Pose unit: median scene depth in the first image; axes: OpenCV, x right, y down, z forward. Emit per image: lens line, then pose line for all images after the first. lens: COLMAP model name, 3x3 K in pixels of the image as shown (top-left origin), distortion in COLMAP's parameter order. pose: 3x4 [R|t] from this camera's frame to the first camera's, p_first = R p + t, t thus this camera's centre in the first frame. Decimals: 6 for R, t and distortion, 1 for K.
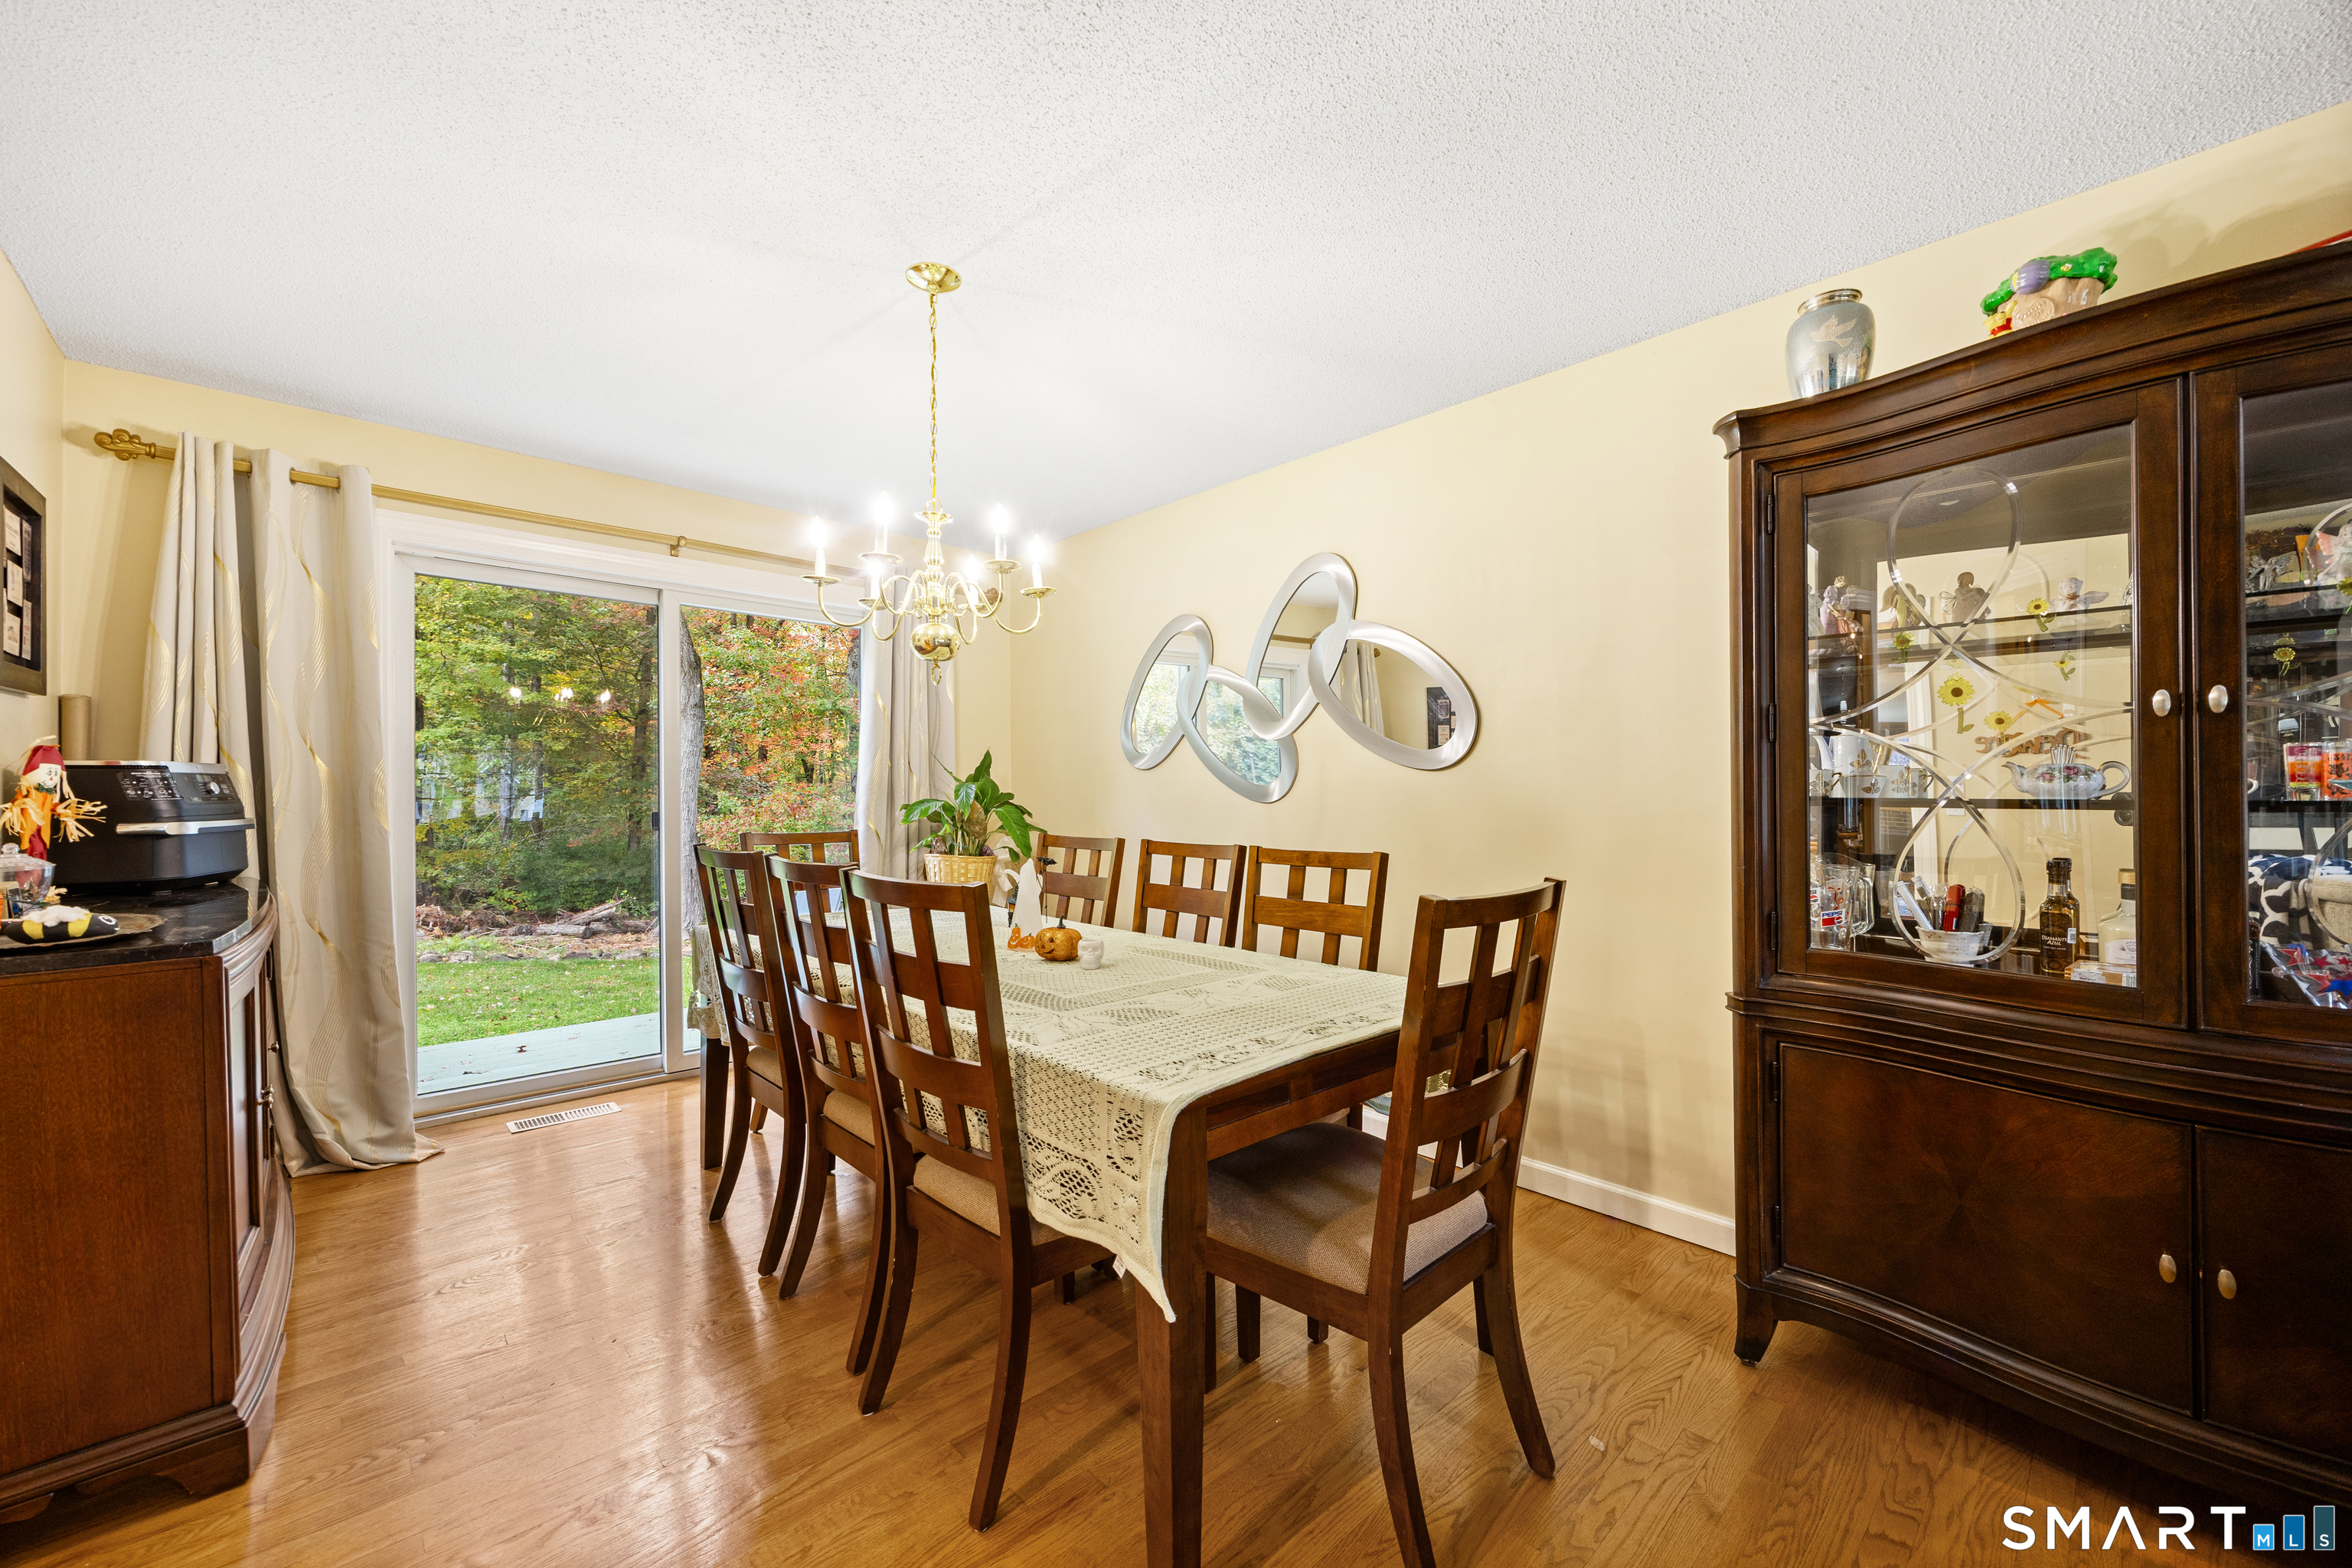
lens RADIAL K [[910.5, 0, 1175.9], [0, 910.5, 798.8], [0, 0, 1]] dist [0.002489, 0.000133]
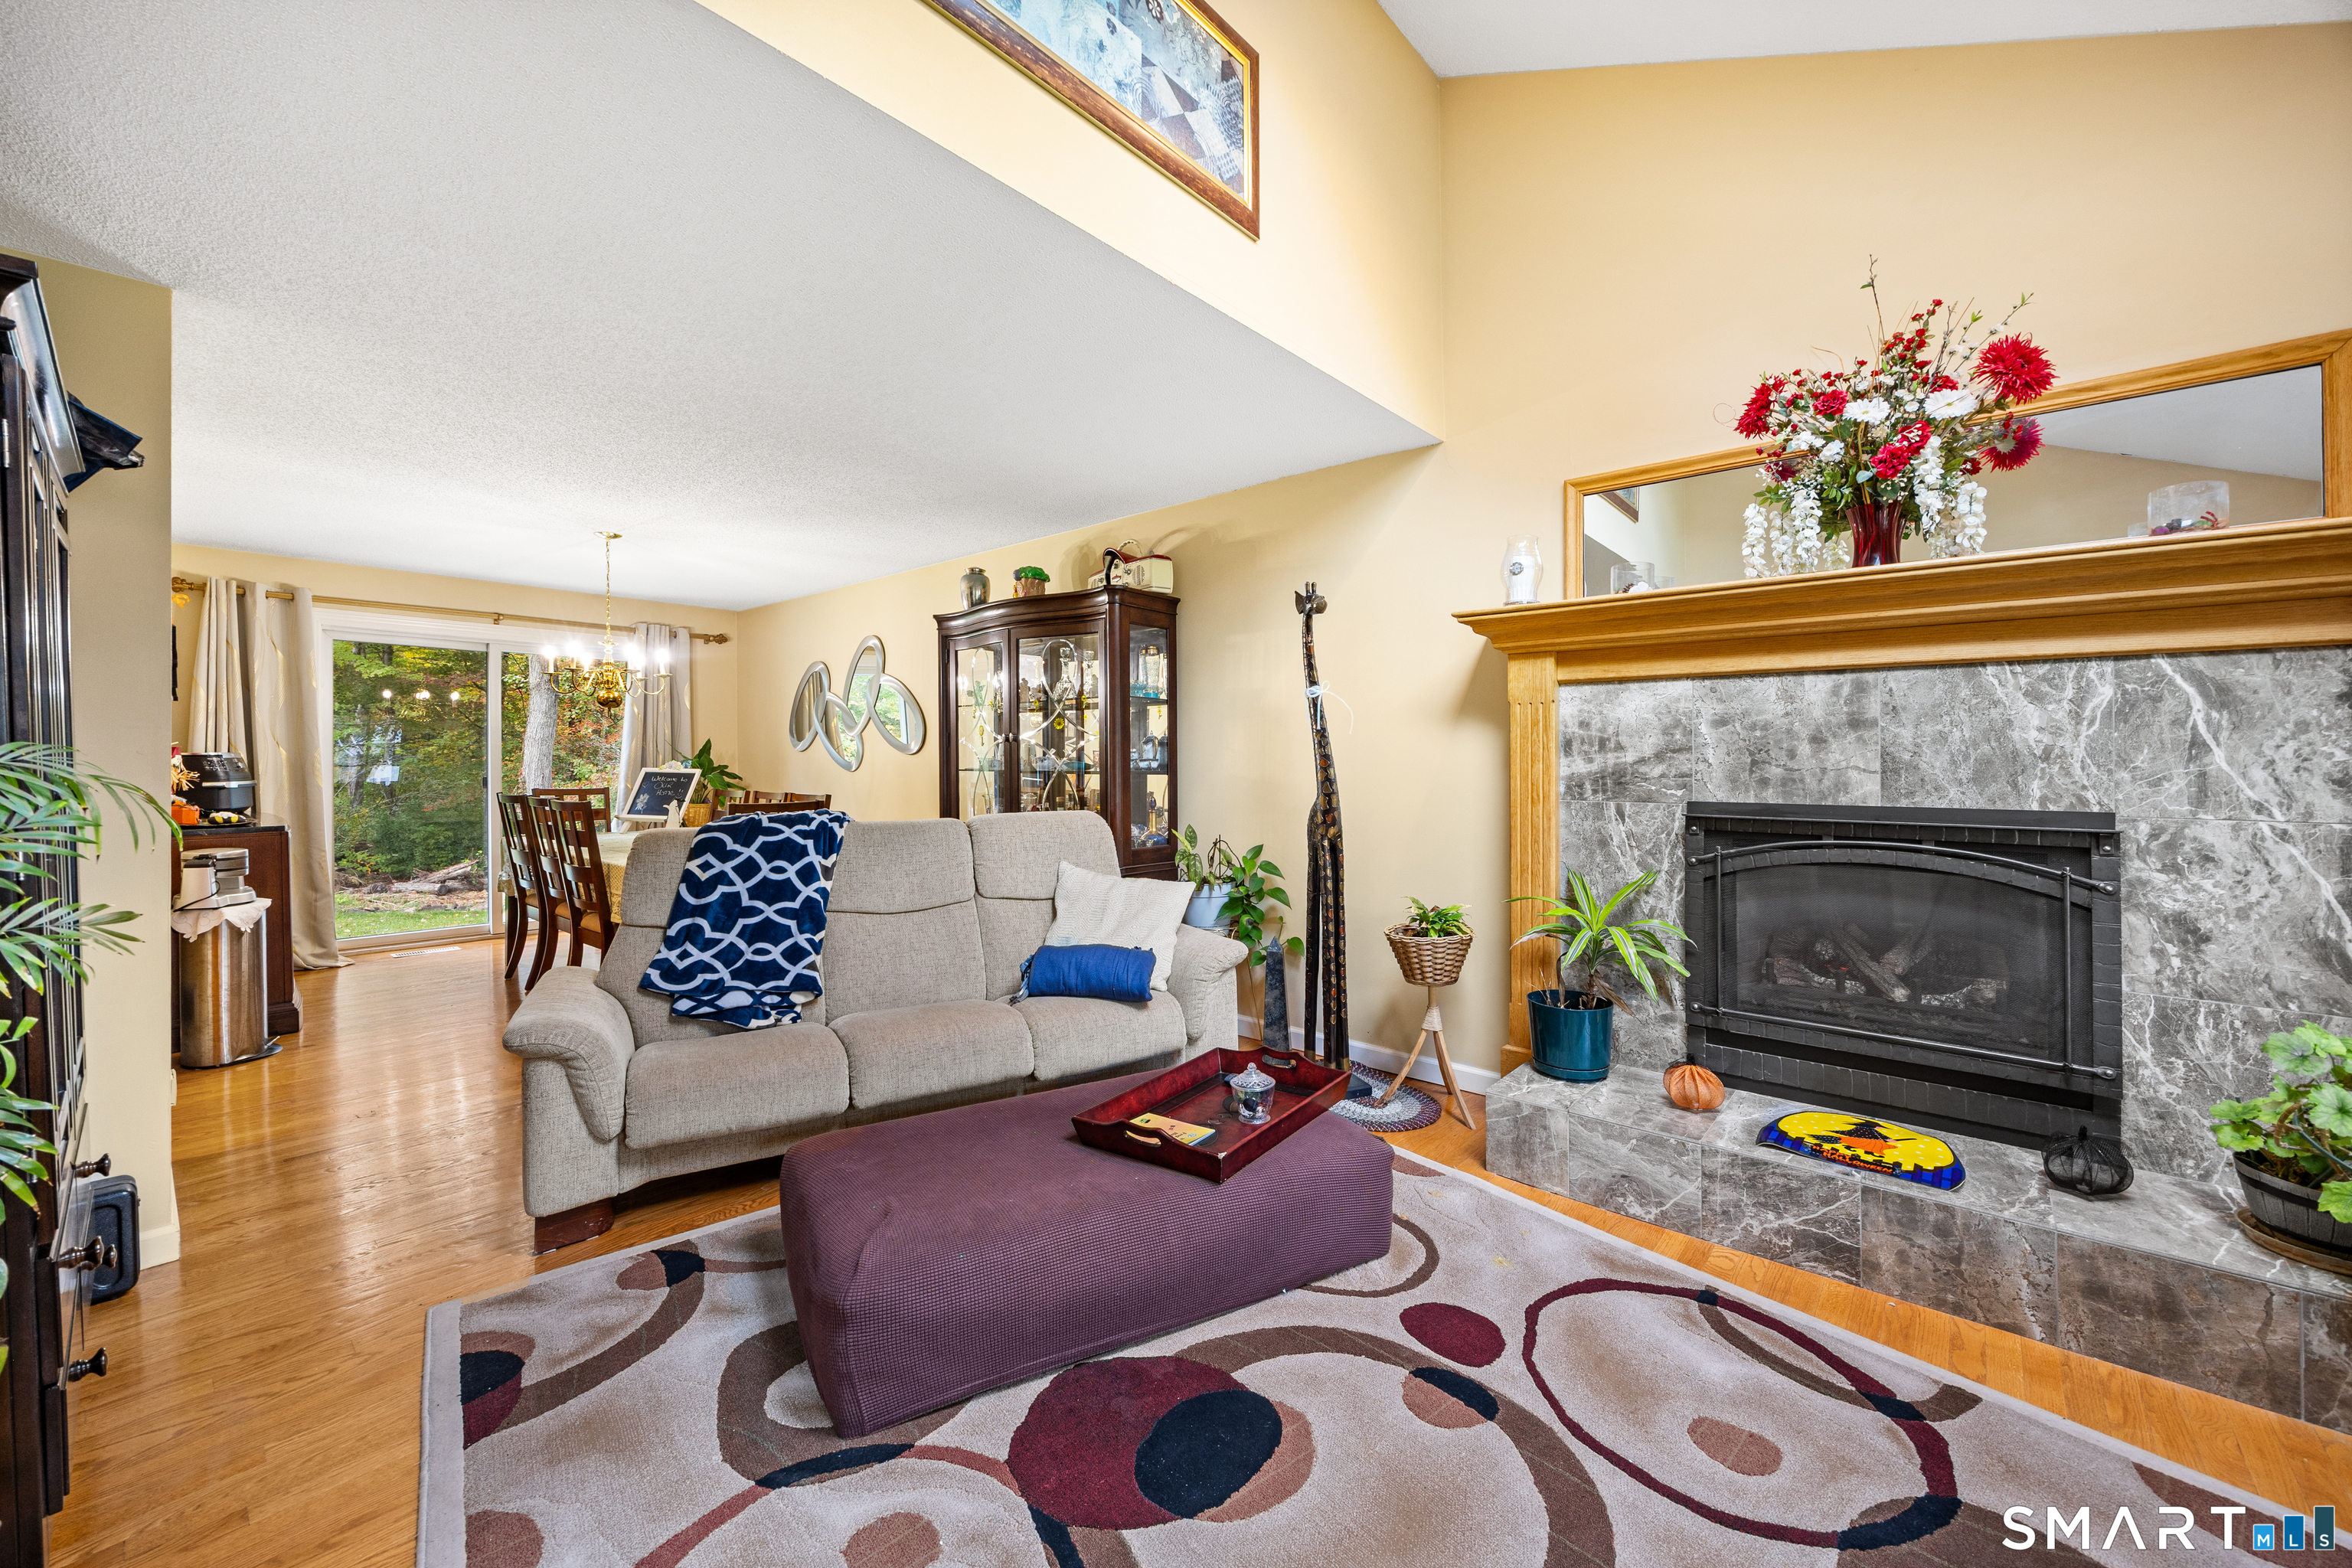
lens RADIAL K [[910.5, 0, 1175.9], [0, 910.5, 764.4], [0, 0, 1]] dist [0.002489, 0.000133]
pose [[0.994695, 0.000334, 0.102867, 0.510836], [-0.000315, 1.000000, -0.000209, -0.008558], [-0.102868, 0.000175, 0.994695, -0.782820]]
